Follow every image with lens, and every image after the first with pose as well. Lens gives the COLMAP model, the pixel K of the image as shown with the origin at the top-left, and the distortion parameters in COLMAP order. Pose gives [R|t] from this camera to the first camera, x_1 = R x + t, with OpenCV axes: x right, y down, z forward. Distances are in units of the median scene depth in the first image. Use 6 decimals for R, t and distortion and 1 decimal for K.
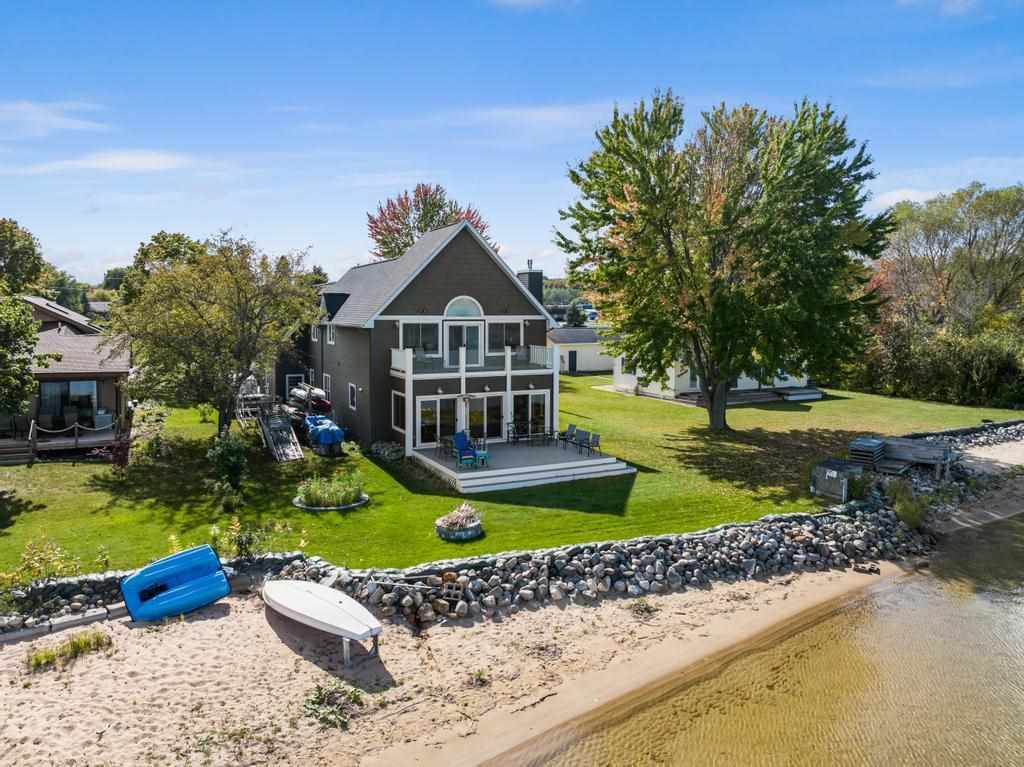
lens RADIAL K [[720.2, 0, 524.9], [0, 720.2, 362.4], [0, 0, 1]] dist [-0.010911, -0.030703]
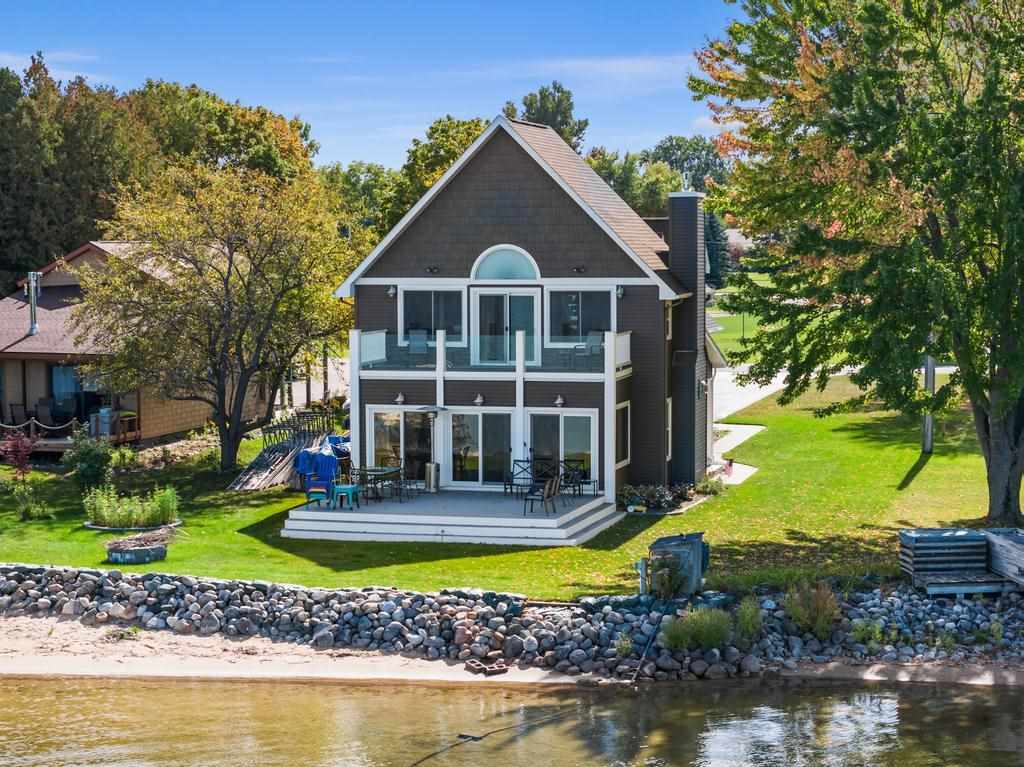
lens RADIAL K [[2098.4, 0, 513.2], [0, 2098.4, 385.1], [0, 0, 1]] dist [0.015834, 0.000000]
pose [[0.727851, 0.038423, -0.684658, 1.141579], [-0.039426, 0.999122, 0.014157, -0.002030], [0.684601, 0.016689, 0.728727, -0.255719]]
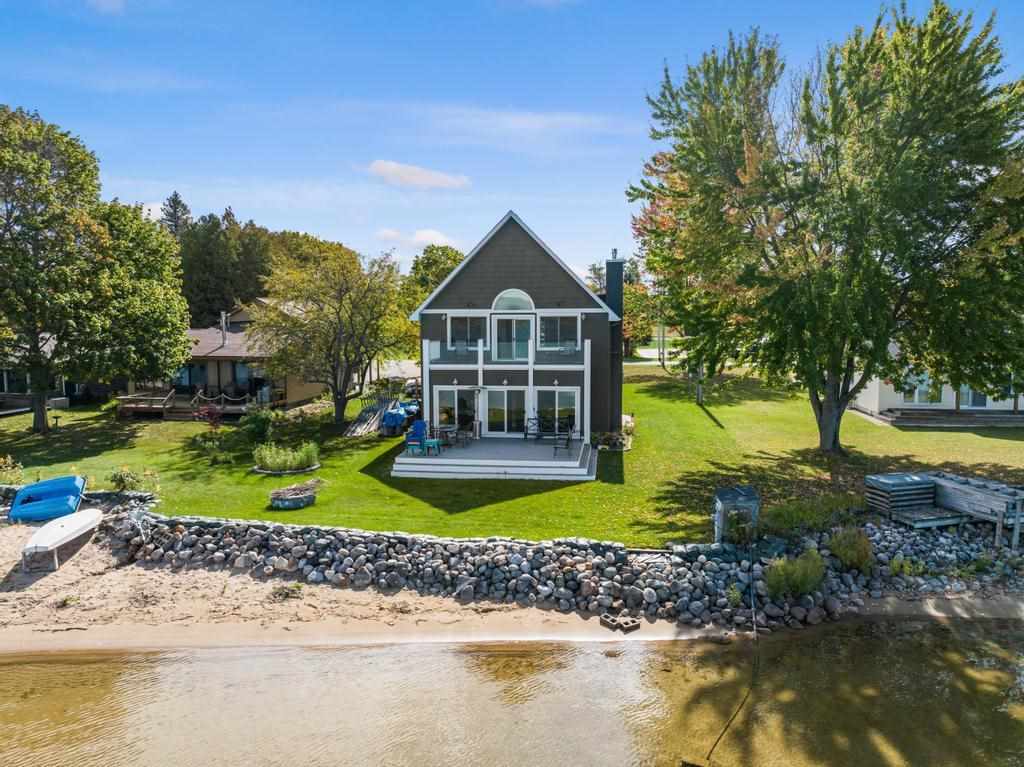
lens RADIAL K [[720.2, 0, 521.7], [0, 720.2, 383.4], [0, 0, 1]] dist [-0.010911, -0.030703]
pose [[0.823170, 0.042322, -0.566215, 0.508970], [-0.032771, 0.999097, 0.027036, 0.010634], [0.566848, -0.003700, 0.823814, 0.197163]]
